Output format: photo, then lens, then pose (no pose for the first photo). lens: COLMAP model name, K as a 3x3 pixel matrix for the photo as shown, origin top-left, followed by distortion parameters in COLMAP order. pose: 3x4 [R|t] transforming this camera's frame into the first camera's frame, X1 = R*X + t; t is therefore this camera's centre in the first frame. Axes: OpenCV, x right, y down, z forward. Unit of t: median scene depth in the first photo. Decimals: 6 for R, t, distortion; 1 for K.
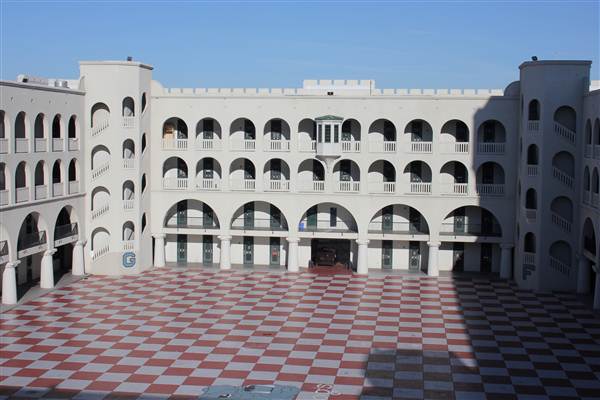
lens RADIAL K [[876.4, 0, 305.4], [0, 876.4, 218.5], [0, 0, 1]] dist [-0.001841, -0.054641]
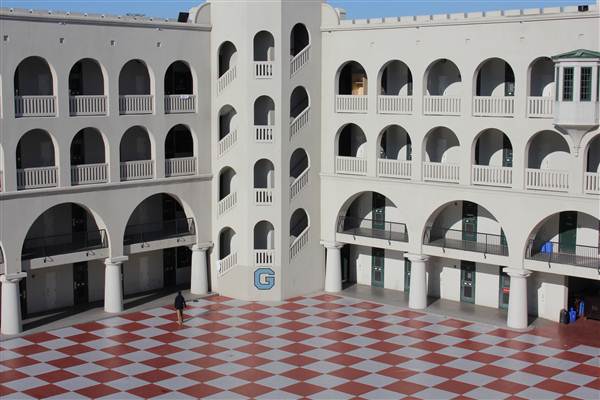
lens RADIAL K [[962.2, 0, 300.0], [0, 962.2, 200.0], [0, 0, 1]] dist [0.045466, 0.060098]
pose [[0.813518, 0.057939, -0.578646, 0.236268], [-0.049271, 0.998314, 0.030691, -0.035690], [0.579449, 0.003543, 0.815001, 0.420065]]
